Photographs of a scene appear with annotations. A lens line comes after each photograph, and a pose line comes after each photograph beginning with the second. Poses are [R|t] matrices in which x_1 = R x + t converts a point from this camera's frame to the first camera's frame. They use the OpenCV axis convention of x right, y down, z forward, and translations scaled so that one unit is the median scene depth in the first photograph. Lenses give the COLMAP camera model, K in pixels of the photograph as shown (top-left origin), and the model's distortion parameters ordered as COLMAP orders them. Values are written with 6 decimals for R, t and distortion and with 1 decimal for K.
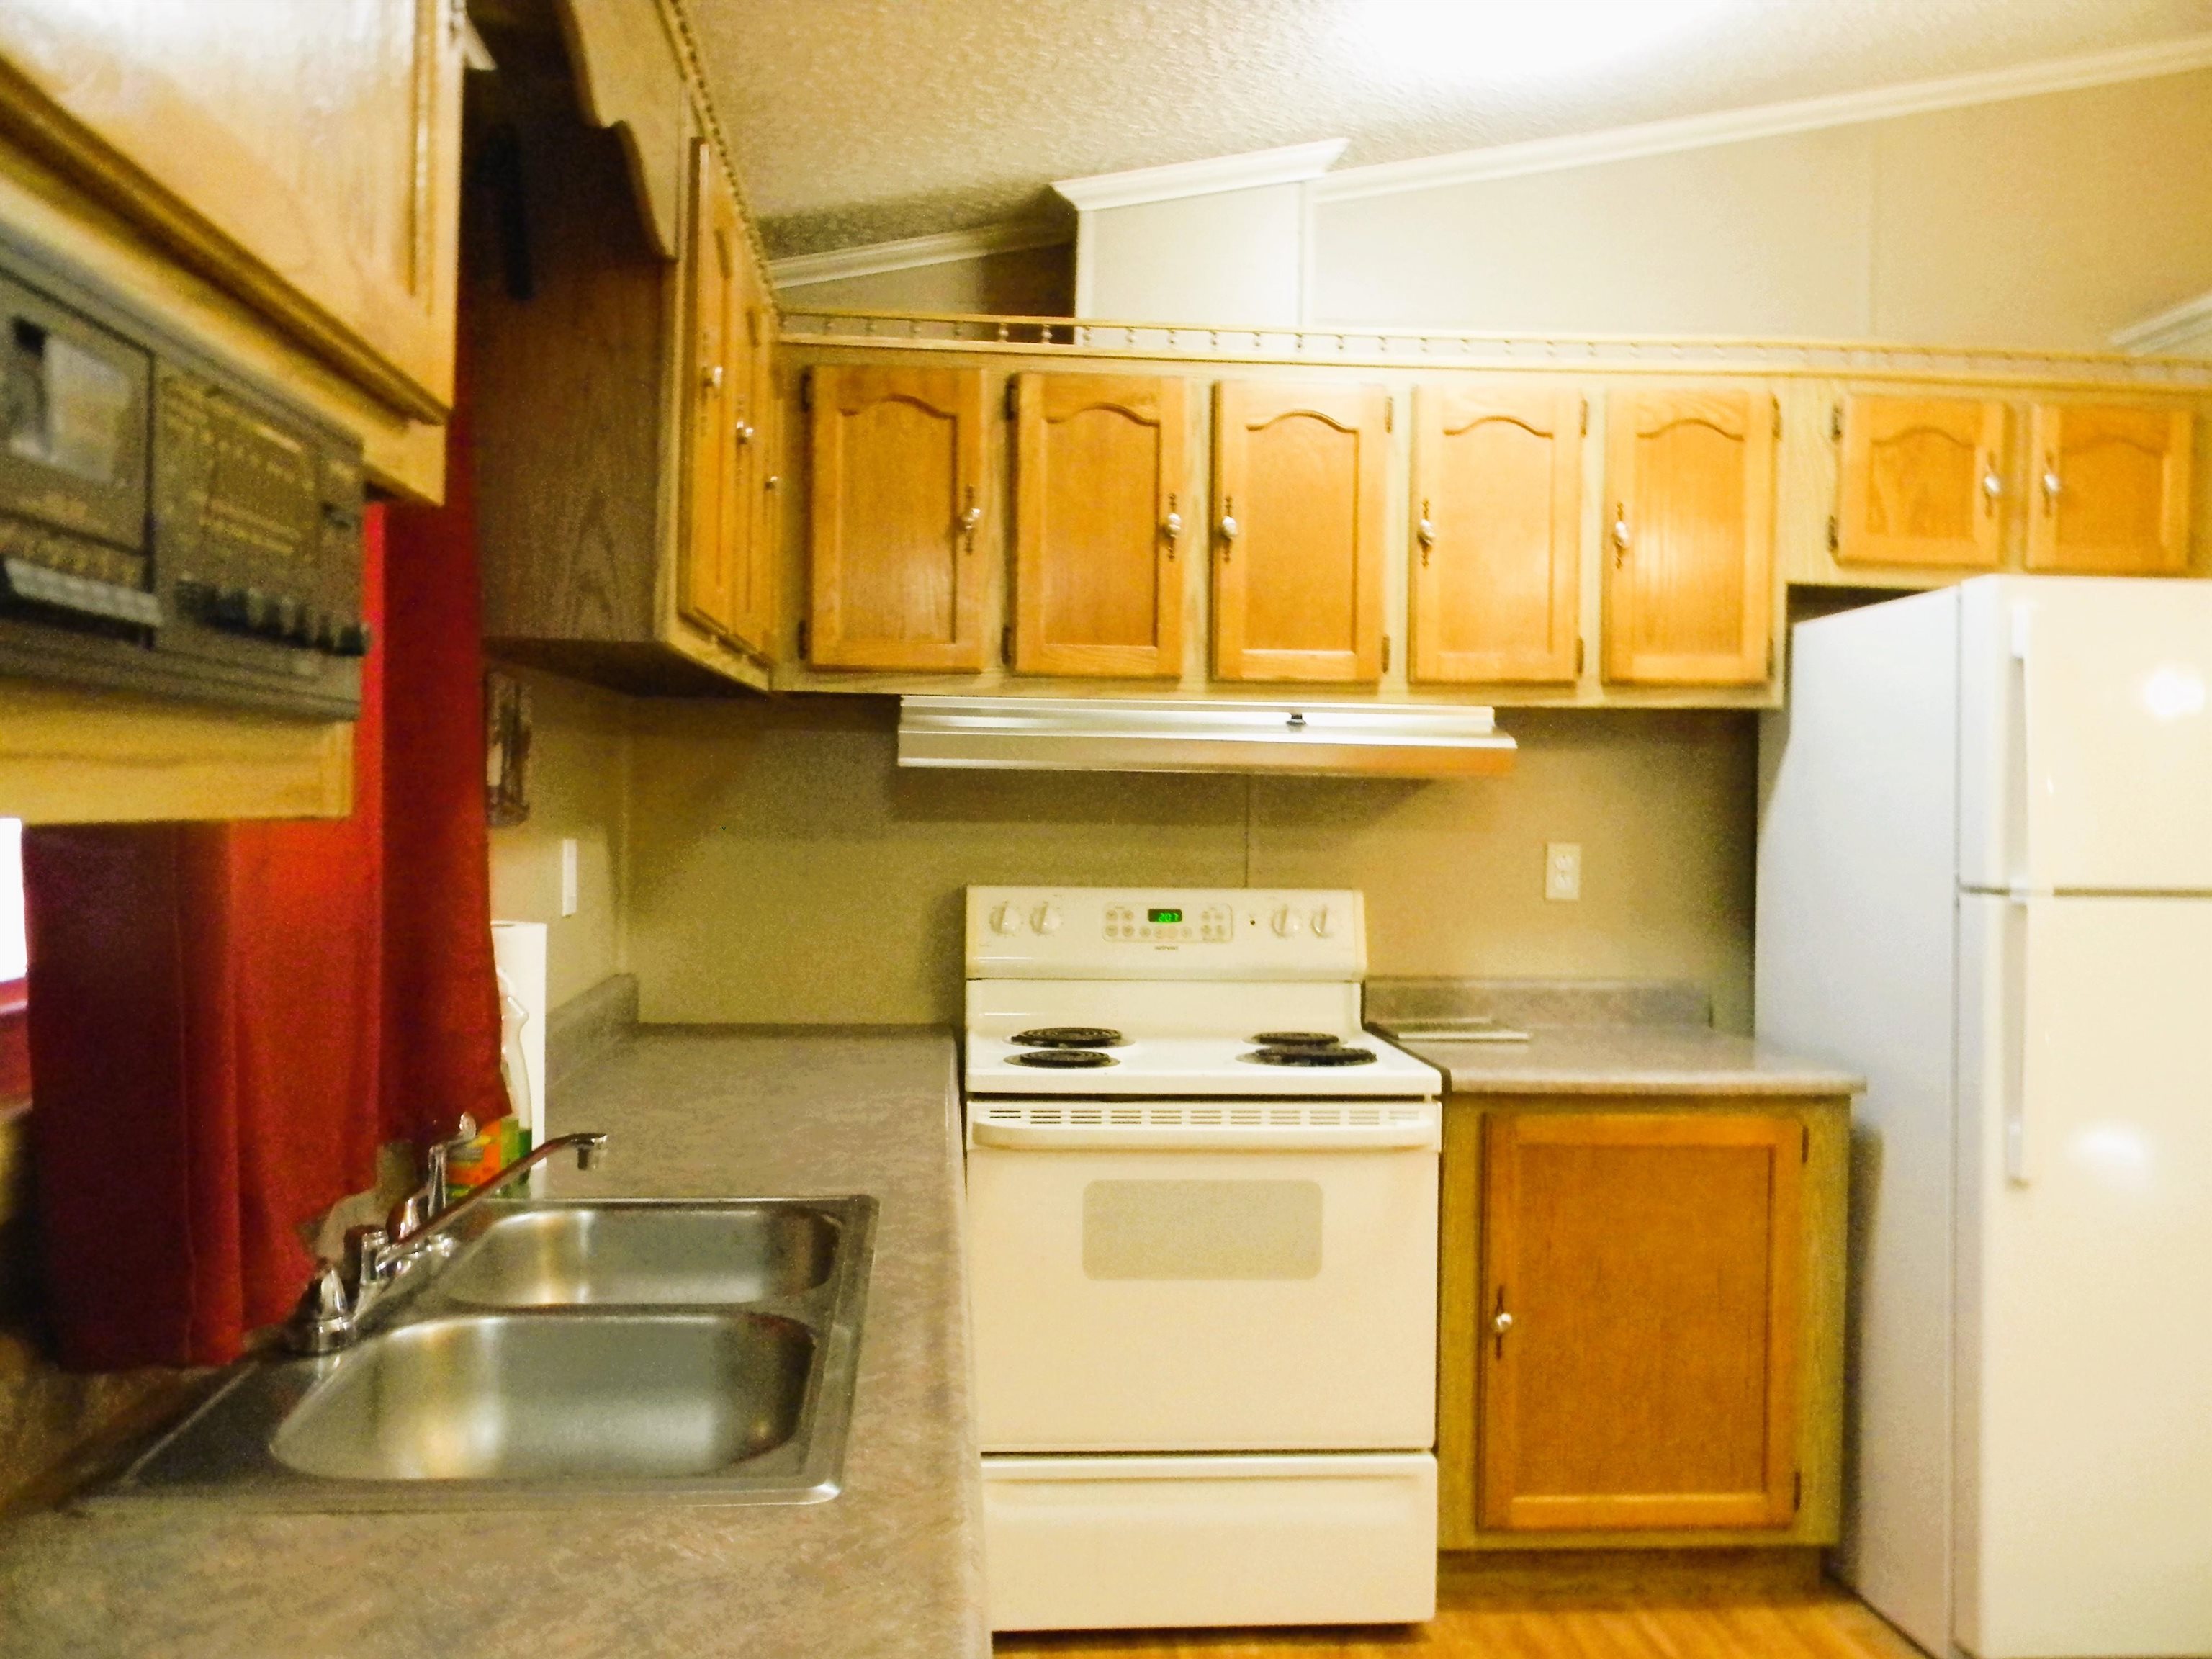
lens RADIAL K [[1838.1, 0, 1060.3], [0, 1838.1, 822.2], [0, 0, 1]] dist [0.002757, 0.003810]
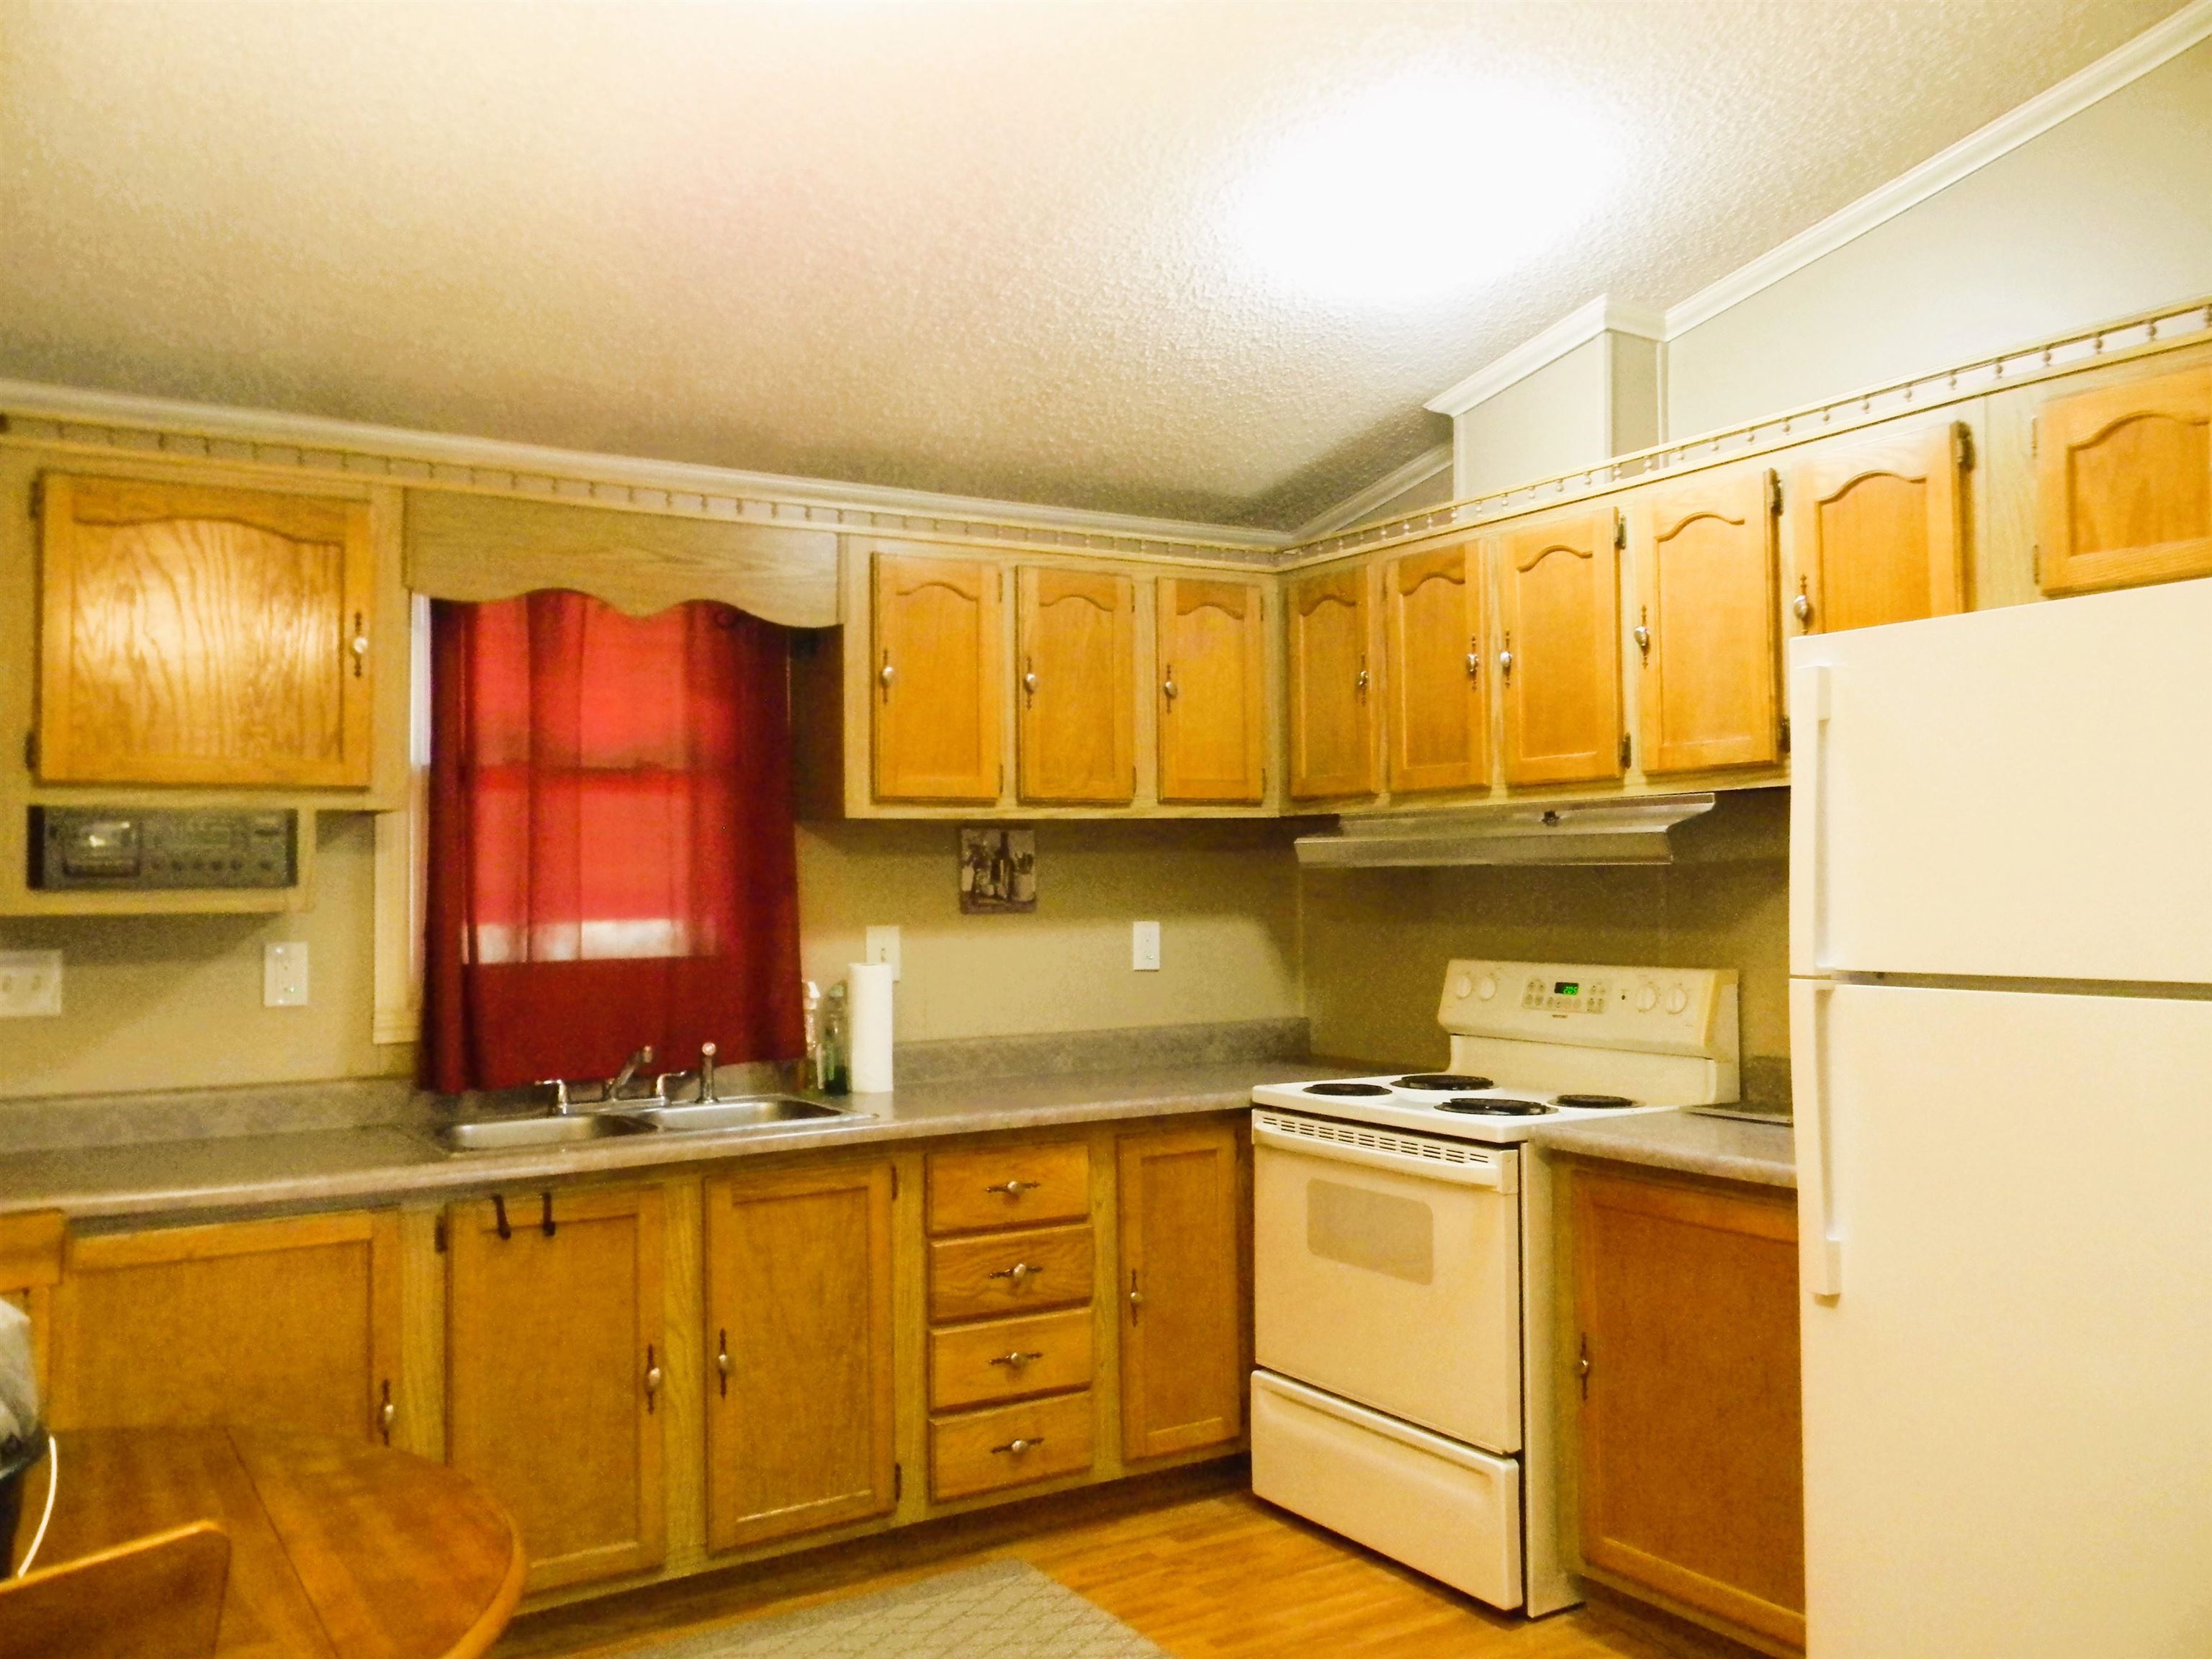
lens RADIAL K [[1789.7, 0, 1068.8], [0, 1789.7, 825.6], [0, 0, 1]] dist [0.012625, -0.011007]
pose [[0.458893, -0.050795, -0.887038, 0.956234], [0.002529, 0.998435, -0.055865, 0.011494], [0.888488, 0.023393, 0.458303, 0.216806]]
